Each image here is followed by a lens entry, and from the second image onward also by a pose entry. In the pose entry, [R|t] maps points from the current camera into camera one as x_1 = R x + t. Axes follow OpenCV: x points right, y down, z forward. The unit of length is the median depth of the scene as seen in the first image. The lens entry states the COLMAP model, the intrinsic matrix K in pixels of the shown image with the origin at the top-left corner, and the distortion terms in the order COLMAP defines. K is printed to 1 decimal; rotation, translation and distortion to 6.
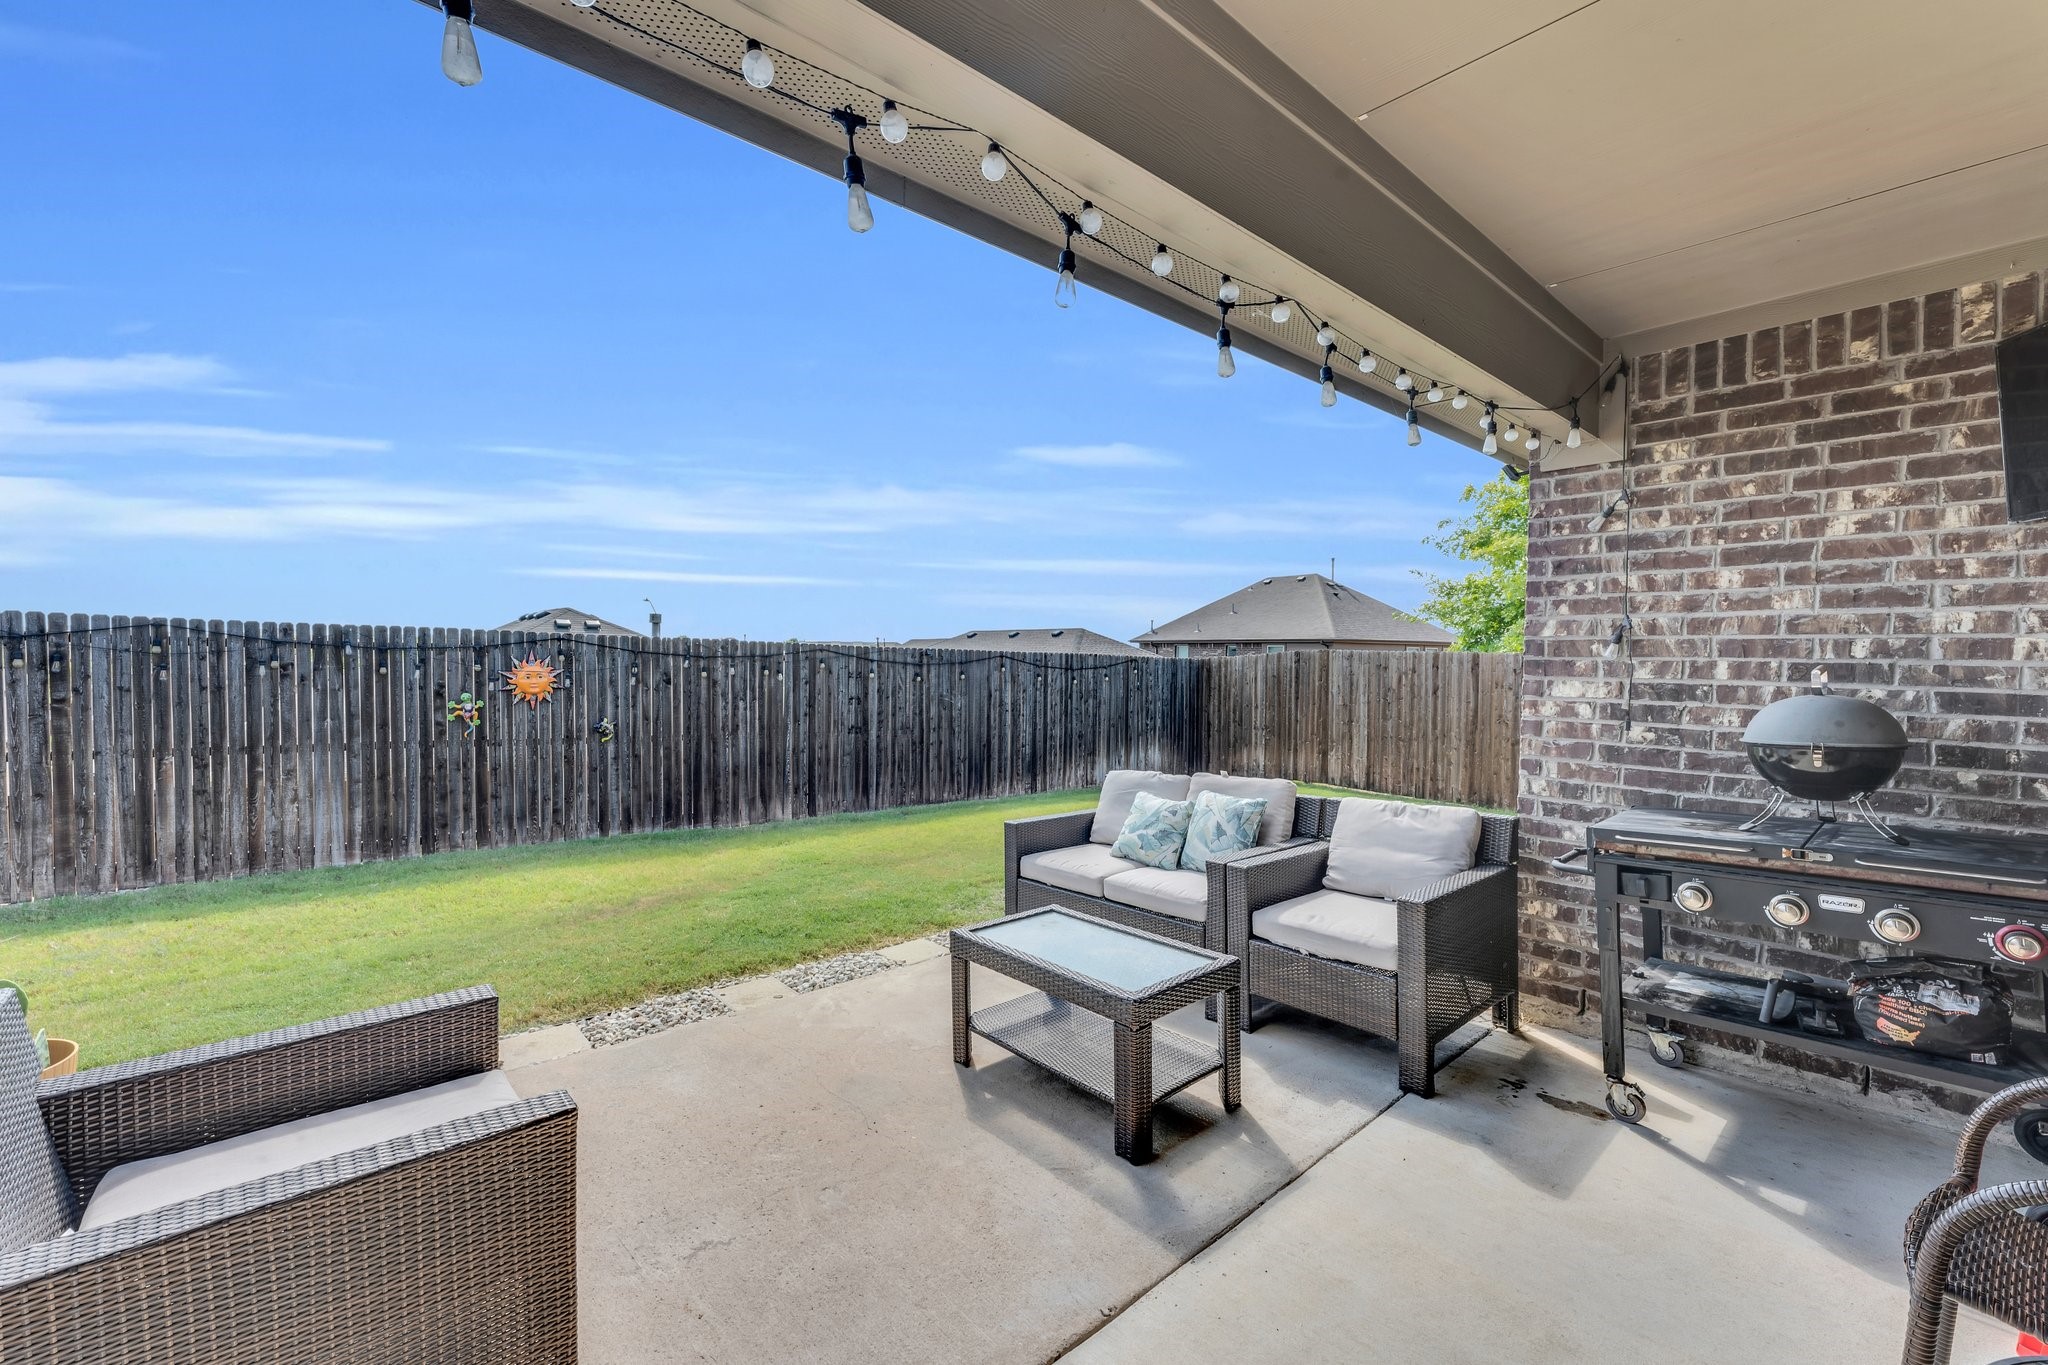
lens RADIAL K [[843.9, 0, 1023.7], [0, 843.9, 692.1], [0, 0, 1]] dist [-0.008090, 0.000748]
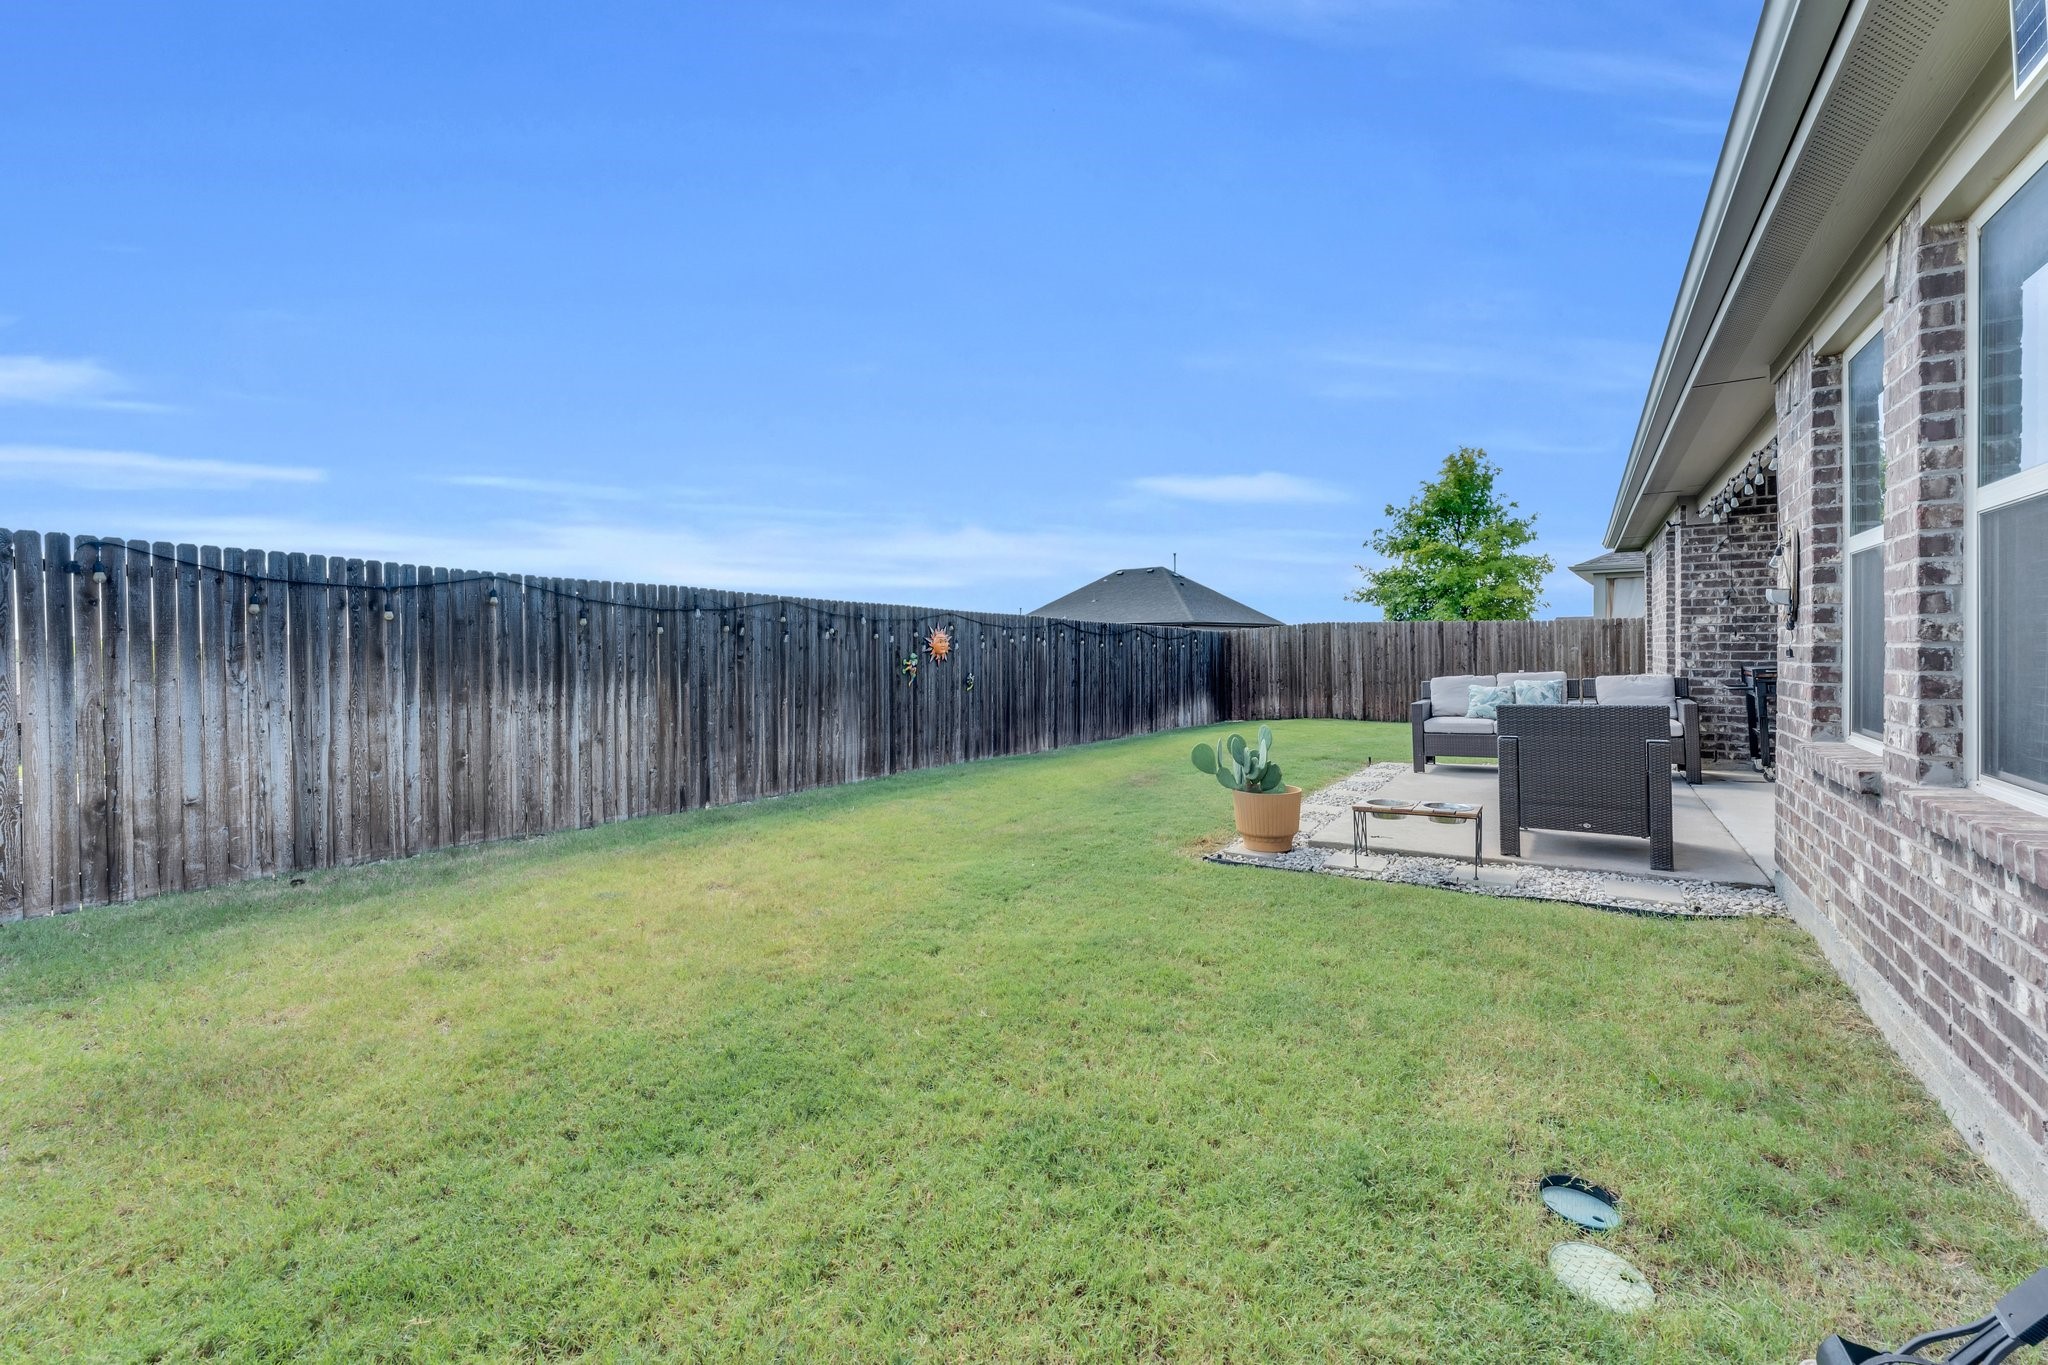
lens RADIAL K [[843.9, 0, 1026.6], [0, 843.9, 669.6], [0, 0, 1]] dist [-0.008090, 0.000748]
pose [[0.963975, -0.027258, 0.264591, -0.860472], [0.031092, 0.999463, -0.010313, 0.048173], [-0.264168, 0.018168, 0.964305, -0.355066]]
